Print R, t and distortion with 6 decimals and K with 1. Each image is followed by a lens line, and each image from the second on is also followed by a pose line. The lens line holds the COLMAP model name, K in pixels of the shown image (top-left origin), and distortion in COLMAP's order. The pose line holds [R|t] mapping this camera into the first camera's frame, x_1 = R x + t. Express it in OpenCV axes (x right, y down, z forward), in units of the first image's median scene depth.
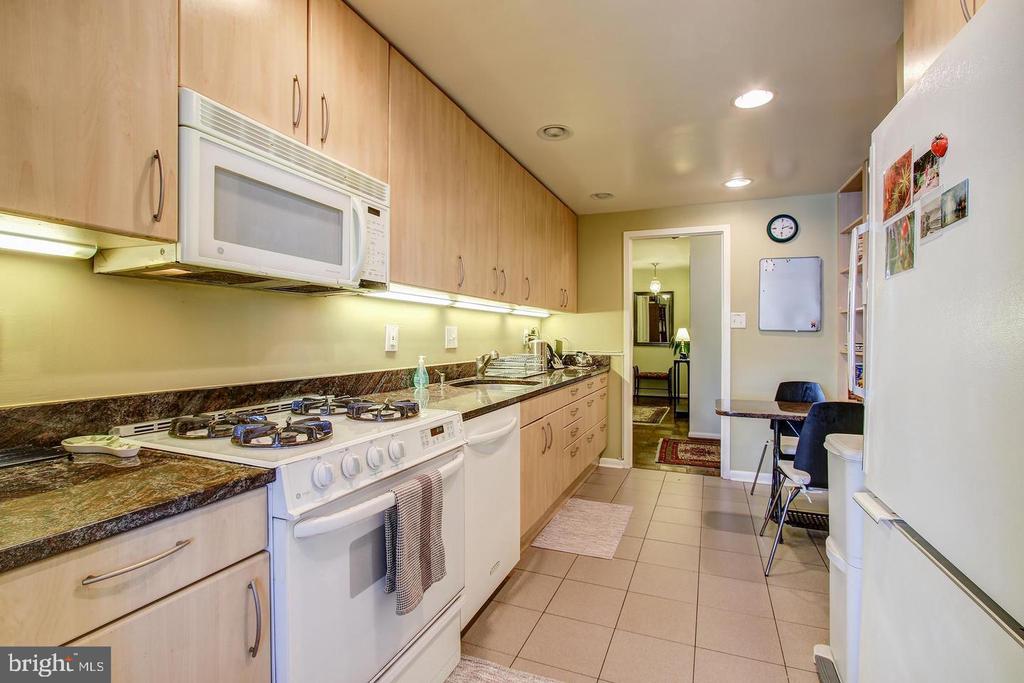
lens RADIAL K [[471.2, 0, 525.0], [0, 471.2, 343.8], [0, 0, 1]] dist [-0.020010, 0.006726]
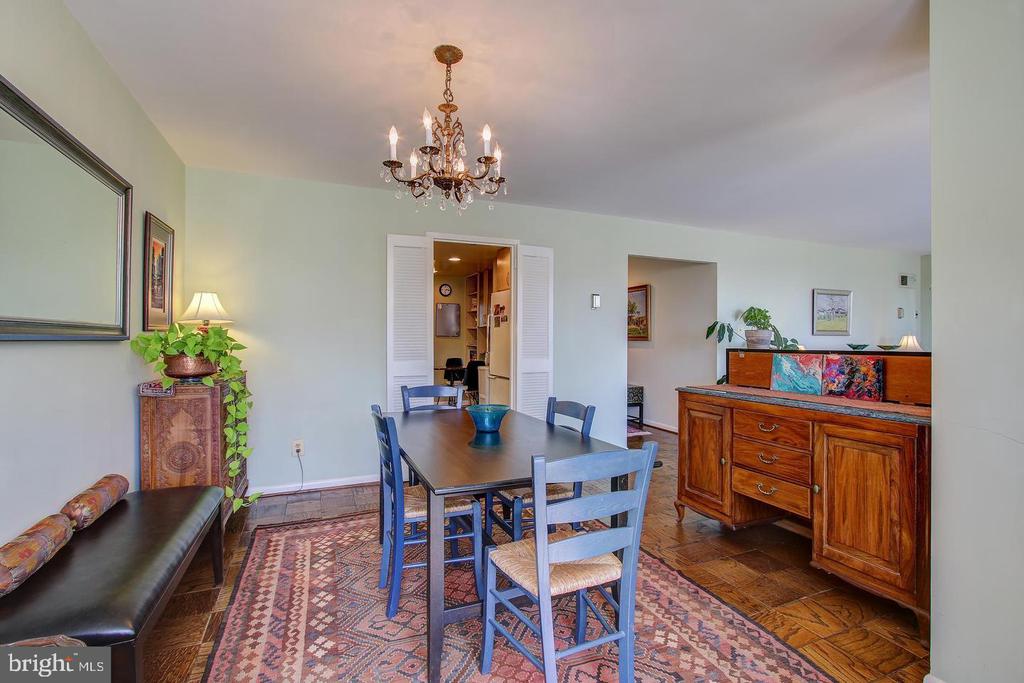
lens RADIAL K [[471.2, 0, 508.9], [0, 471.2, 336.9], [0, 0, 1]] dist [-0.020010, 0.006726]
pose [[0.720868, 0.004738, 0.693057, -0.818364], [0.004224, 0.999928, -0.011229, 0.001745], [-0.693060, 0.011022, 0.720796, -0.856998]]
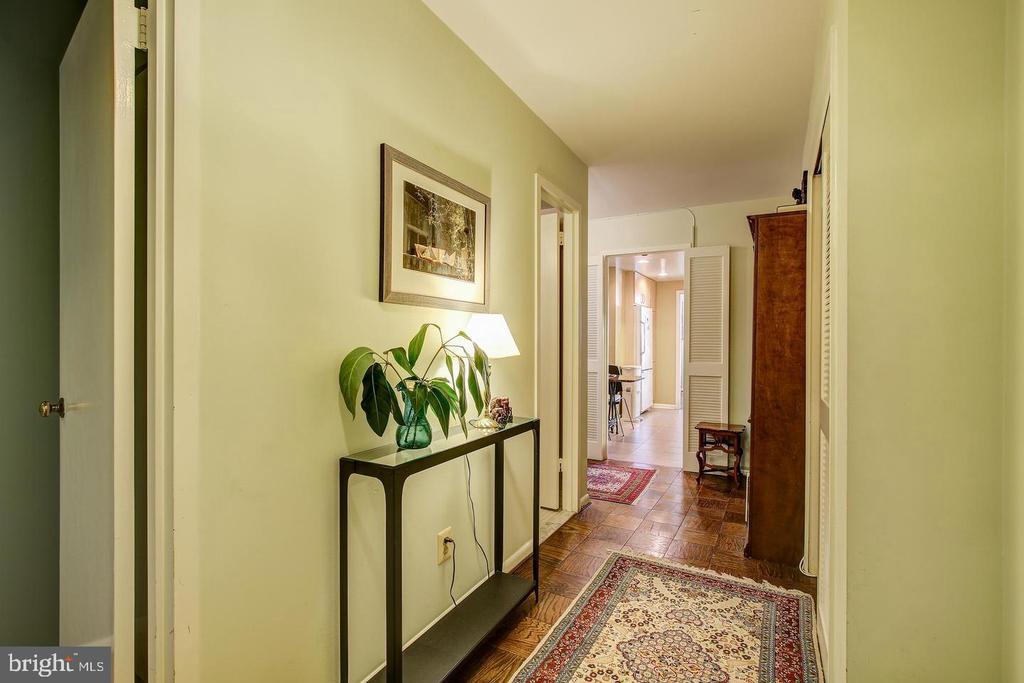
lens RADIAL K [[471.2, 0, 515.9], [0, 471.2, 344.3], [0, 0, 1]] dist [-0.020010, 0.006726]
pose [[-0.991908, -0.000325, 0.126955, 0.563913], [0.002494, 0.999754, 0.022048, -0.053859], [-0.126931, 0.022187, -0.991663, 2.531812]]
